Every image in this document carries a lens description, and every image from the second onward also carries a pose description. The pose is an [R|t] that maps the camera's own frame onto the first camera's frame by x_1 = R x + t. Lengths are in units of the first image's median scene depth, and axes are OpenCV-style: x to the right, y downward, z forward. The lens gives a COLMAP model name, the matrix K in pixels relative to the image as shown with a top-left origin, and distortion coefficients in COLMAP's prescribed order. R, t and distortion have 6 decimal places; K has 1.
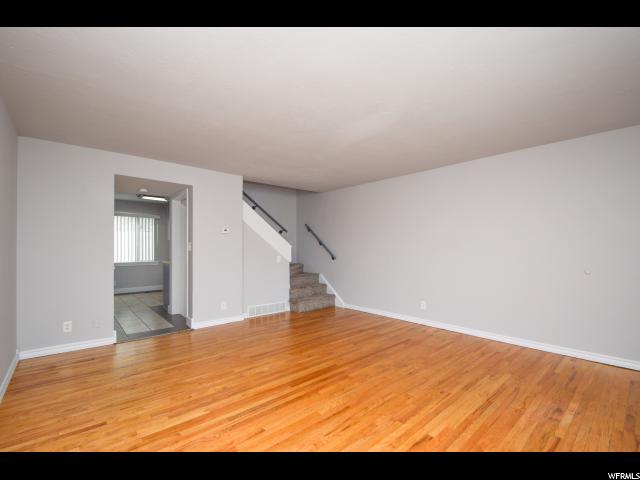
lens RADIAL K [[284.1, 0, 319.9], [0, 284.1, 245.6], [0, 0, 1]] dist [-0.002392, -0.000294]
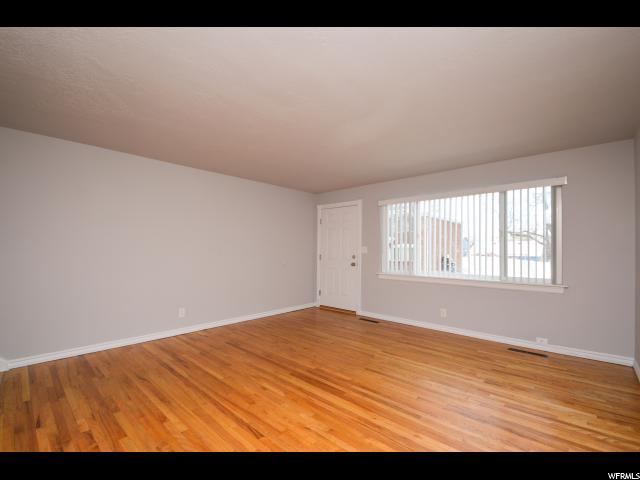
lens RADIAL K [[284.1, 0, 319.9], [0, 284.1, 245.6], [0, 0, 1]] dist [-0.002392, -0.000294]
pose [[-0.117915, 0.020170, 0.992819, -0.875962], [-0.012209, 0.999689, -0.021760, 0.016278], [-0.992949, -0.014687, -0.117632, 0.999609]]
